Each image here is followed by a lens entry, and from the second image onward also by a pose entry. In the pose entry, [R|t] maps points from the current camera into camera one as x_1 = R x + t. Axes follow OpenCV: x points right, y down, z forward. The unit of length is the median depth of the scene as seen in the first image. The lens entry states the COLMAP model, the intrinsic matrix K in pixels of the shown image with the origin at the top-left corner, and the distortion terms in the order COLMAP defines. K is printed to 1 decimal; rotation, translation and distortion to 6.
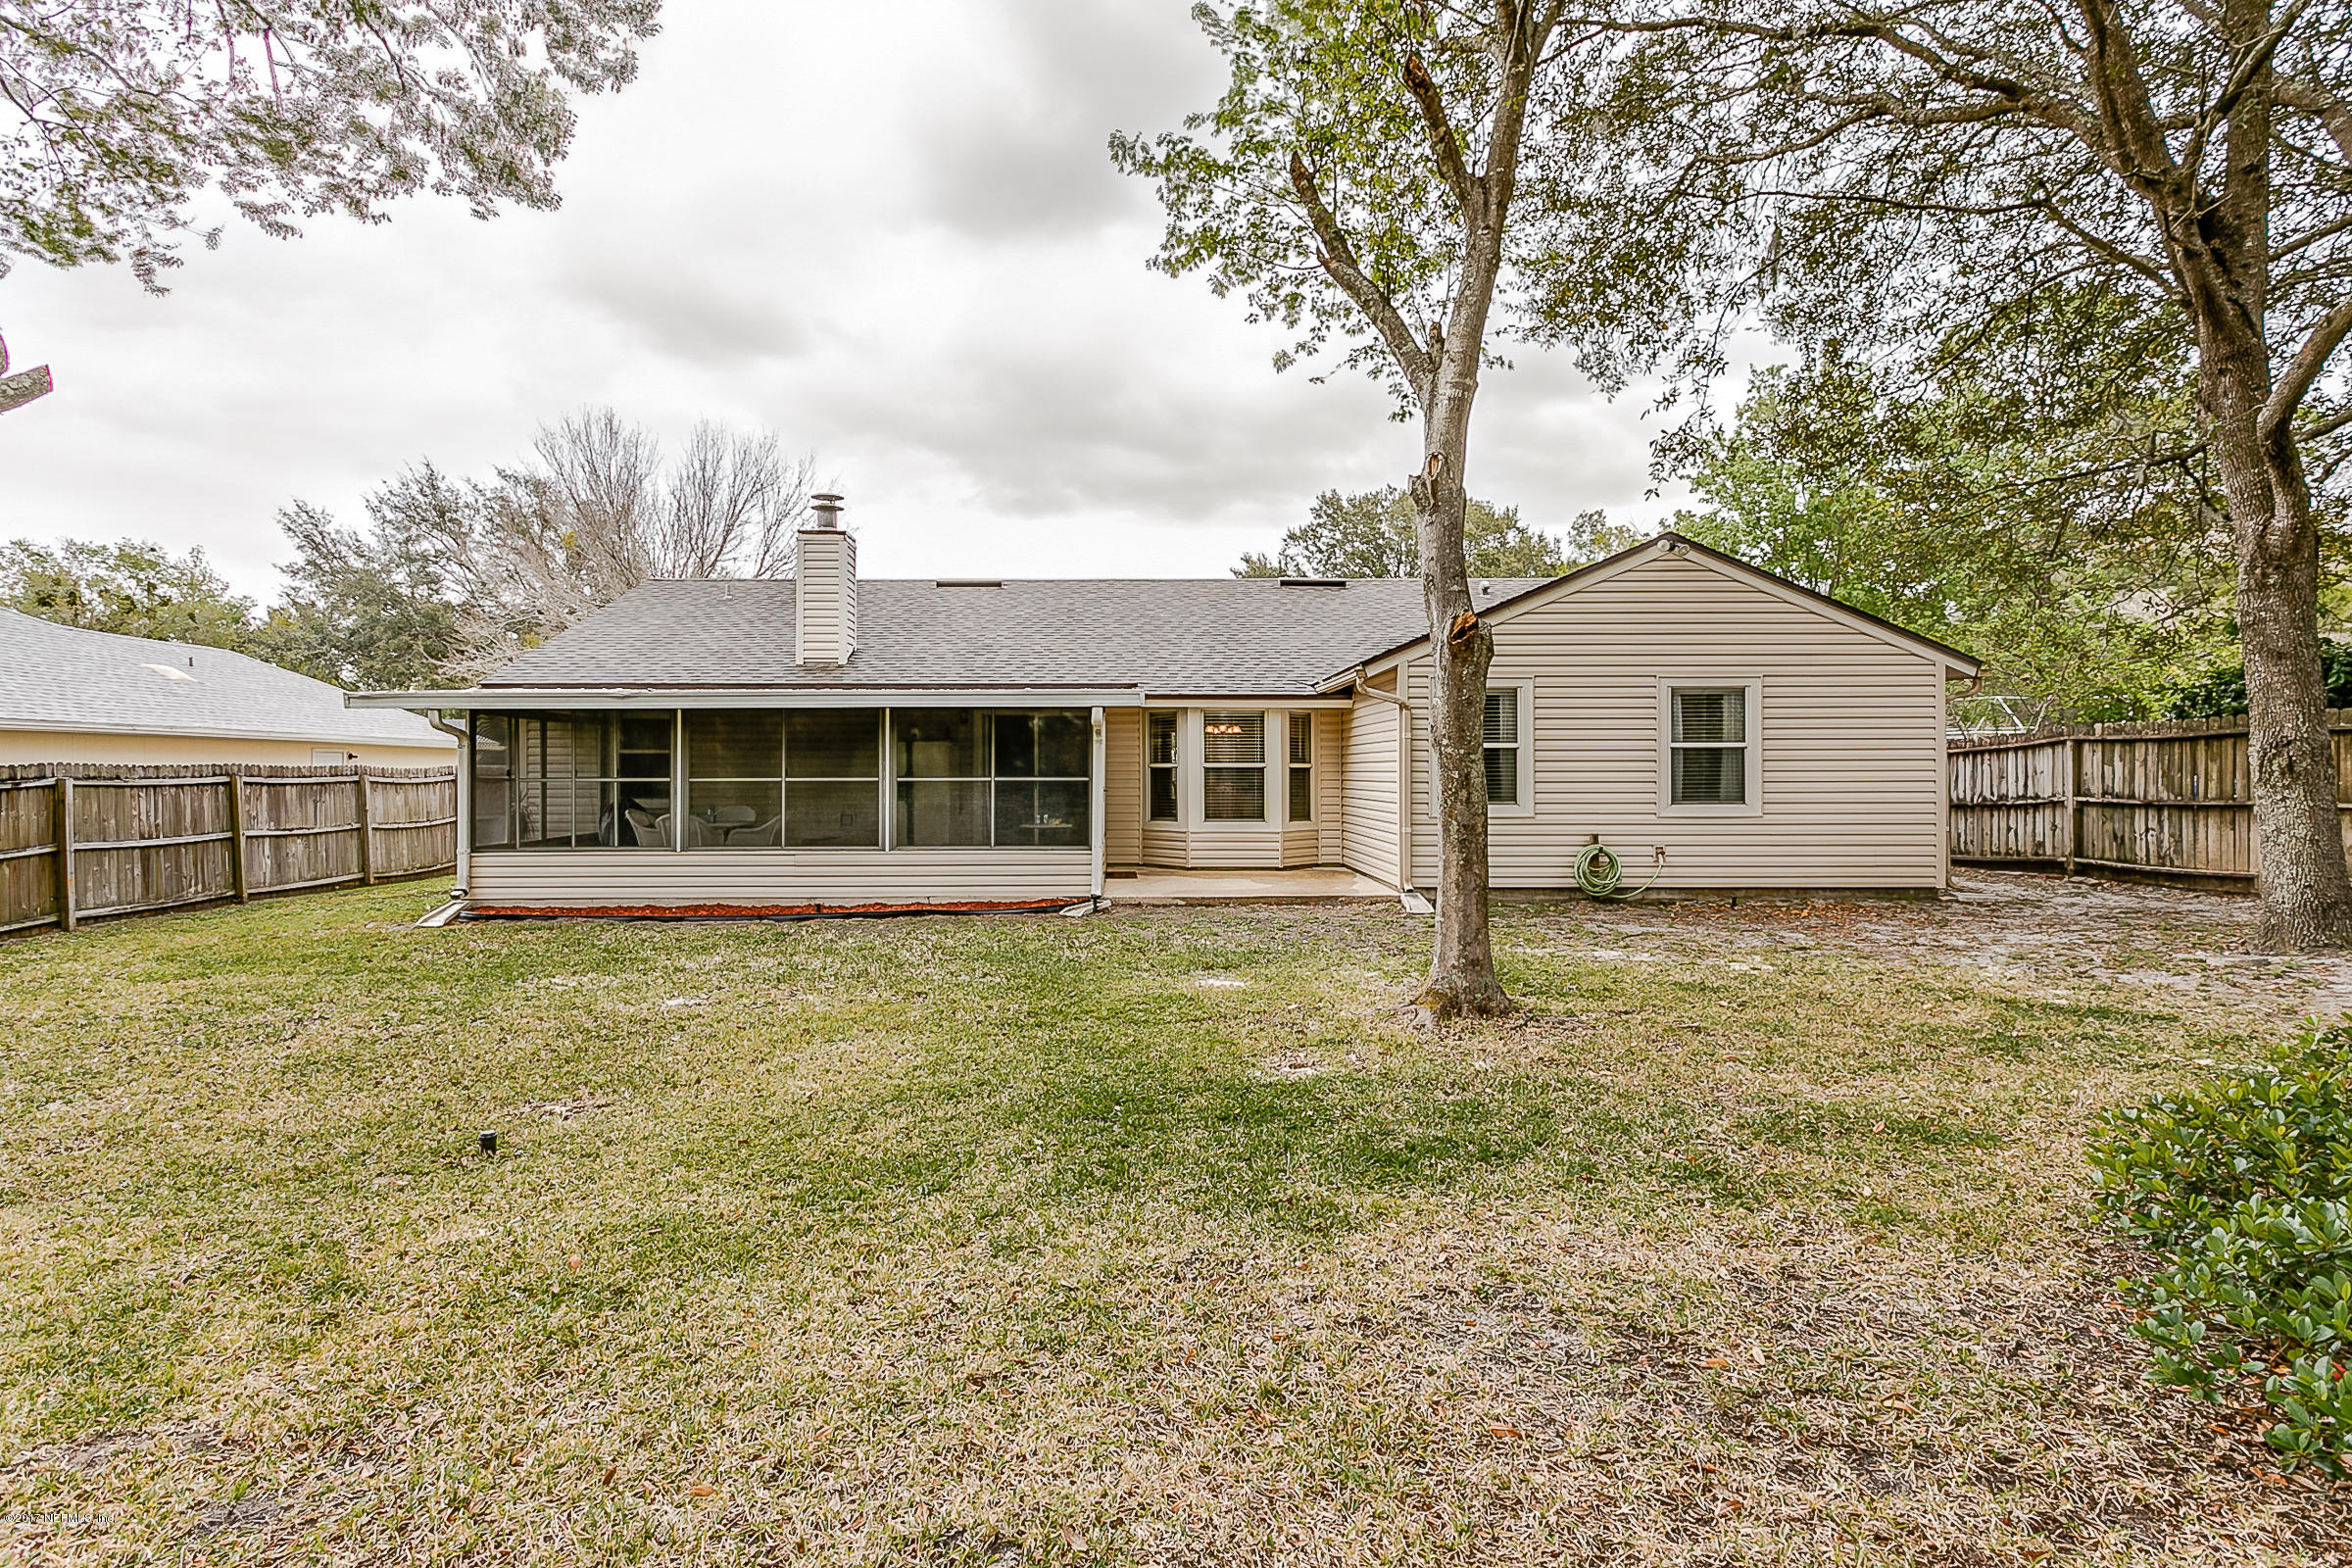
lens RADIAL K [[1118.4, 0, 1170.9], [0, 1118.4, 774.0], [0, 0, 1]] dist [-0.005297, -0.000361]
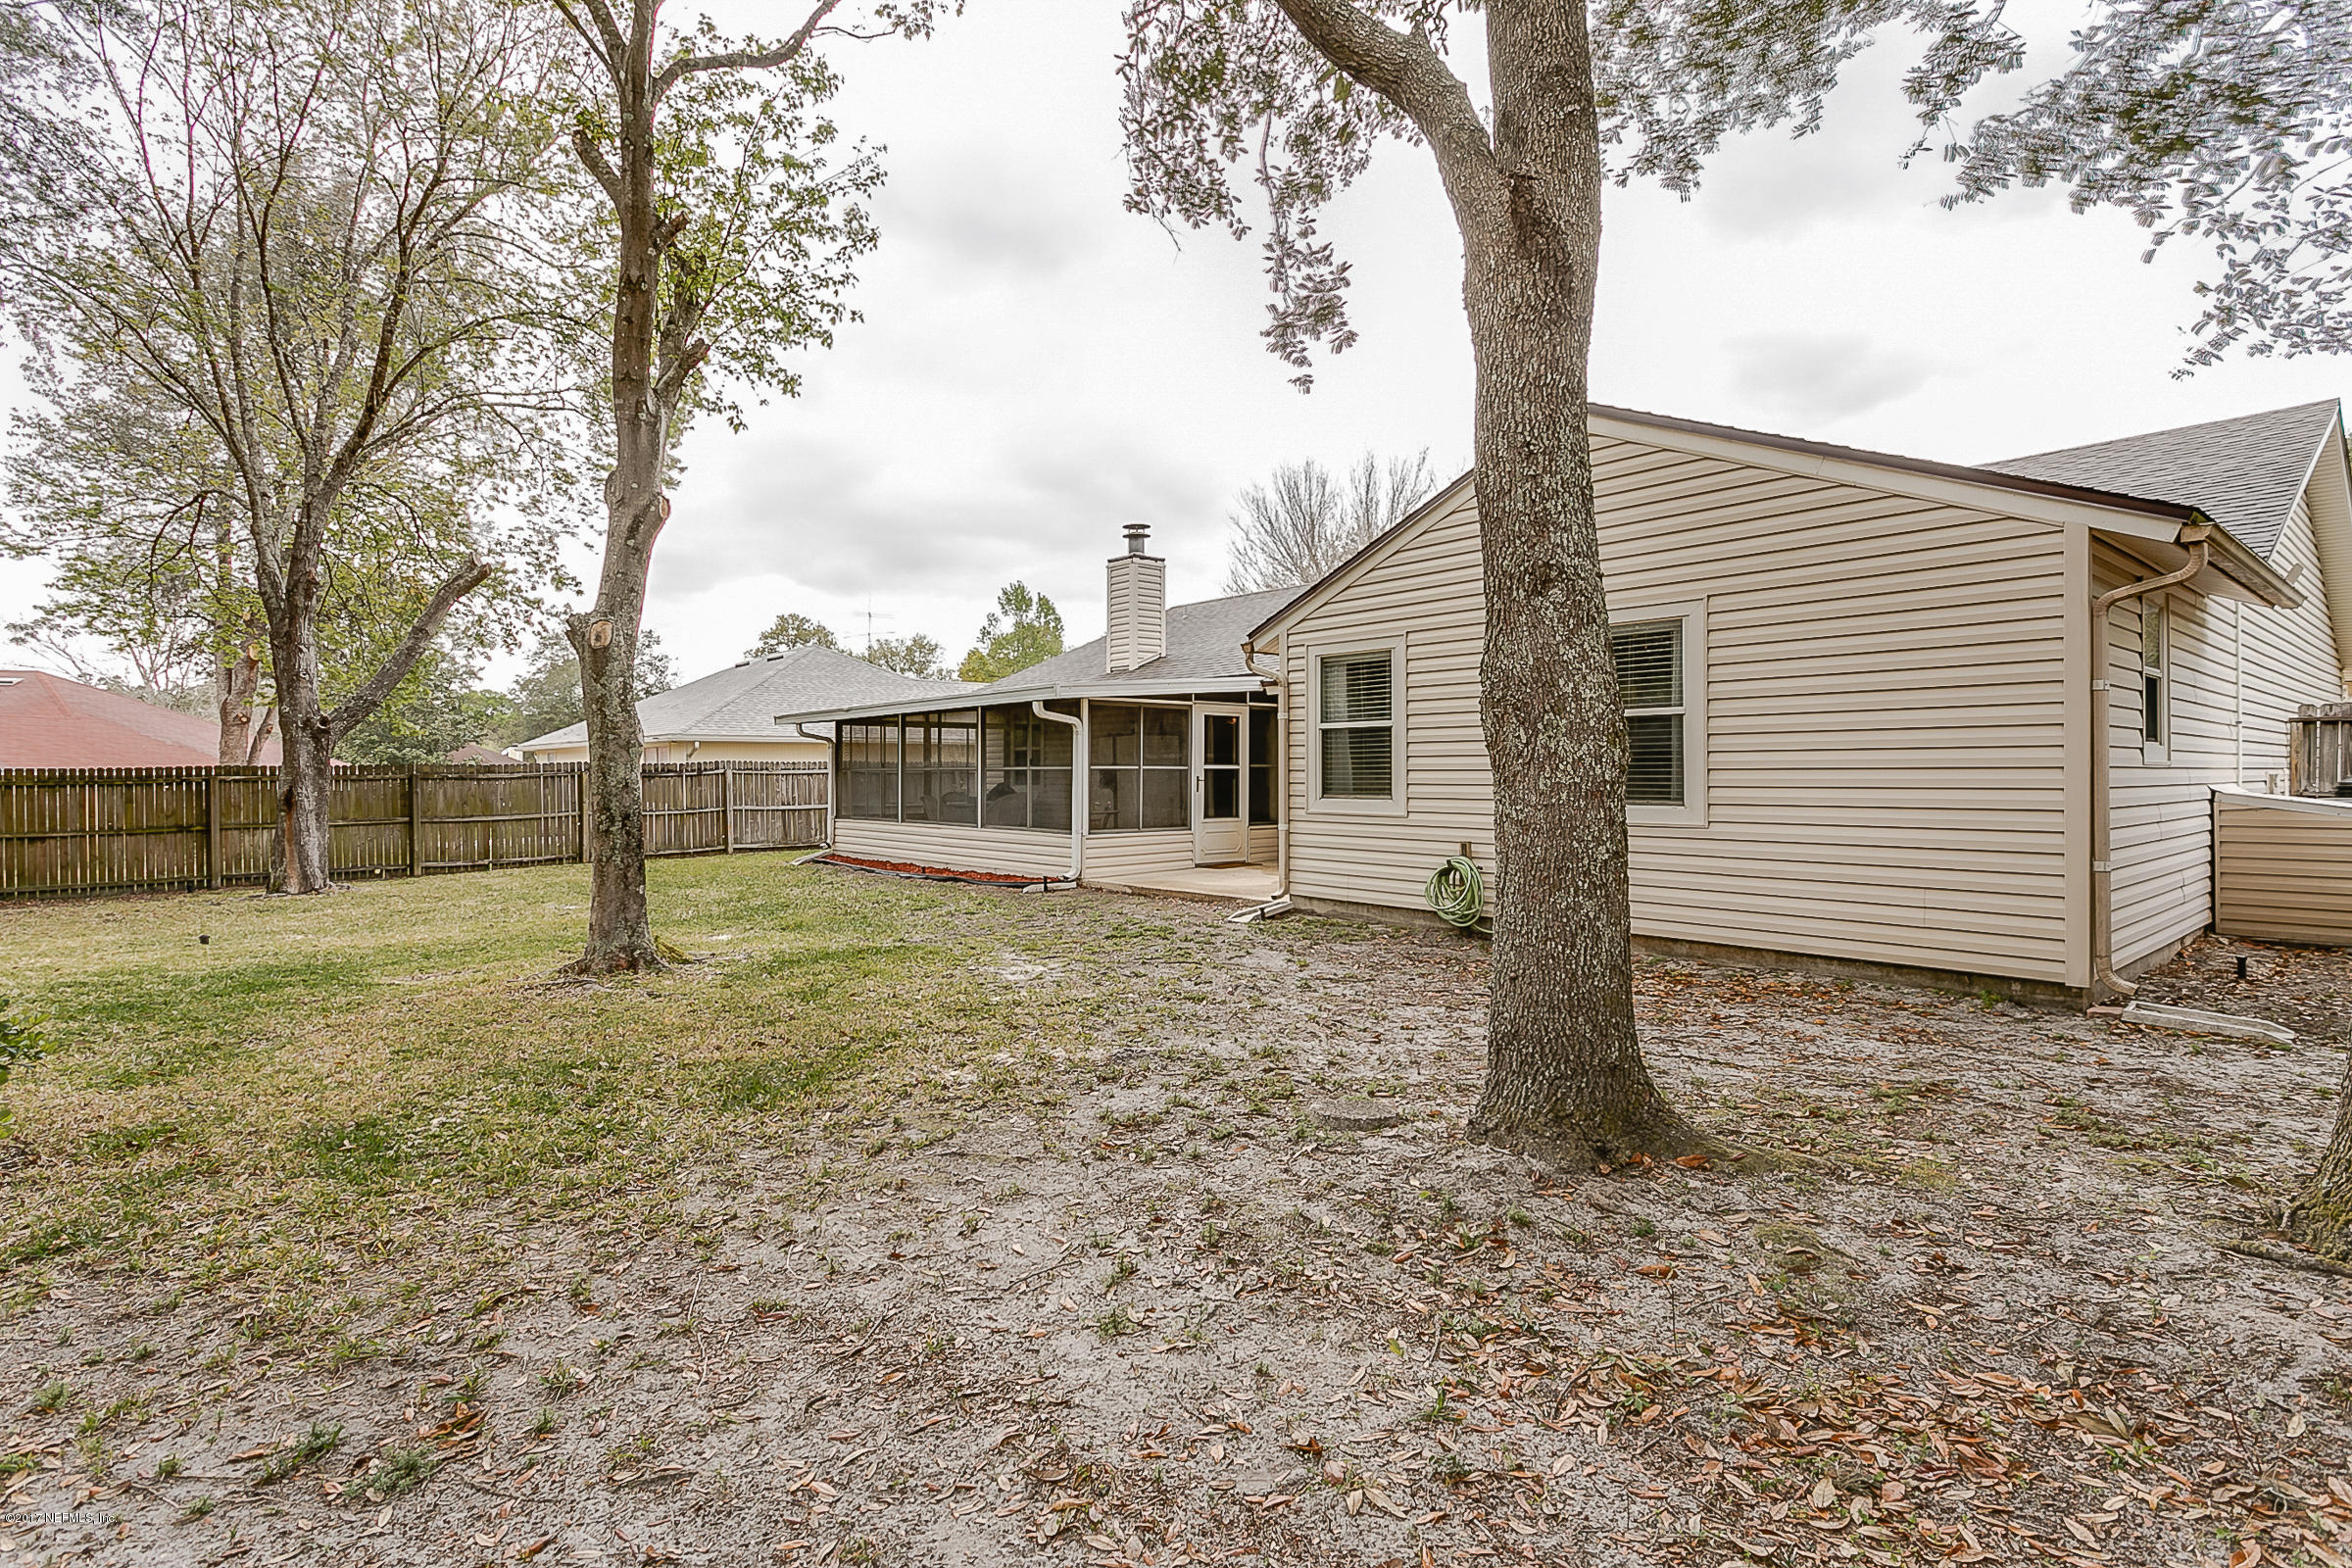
lens RADIAL K [[1118.4, 0, 1170.9], [0, 1118.4, 774.0], [0, 0, 1]] dist [-0.005297, -0.000361]
pose [[0.661149, 0.002524, -0.750250, 0.763823], [-0.009843, 0.999937, -0.005311, 0.014778], [0.750190, 0.010896, 0.661133, 0.362478]]
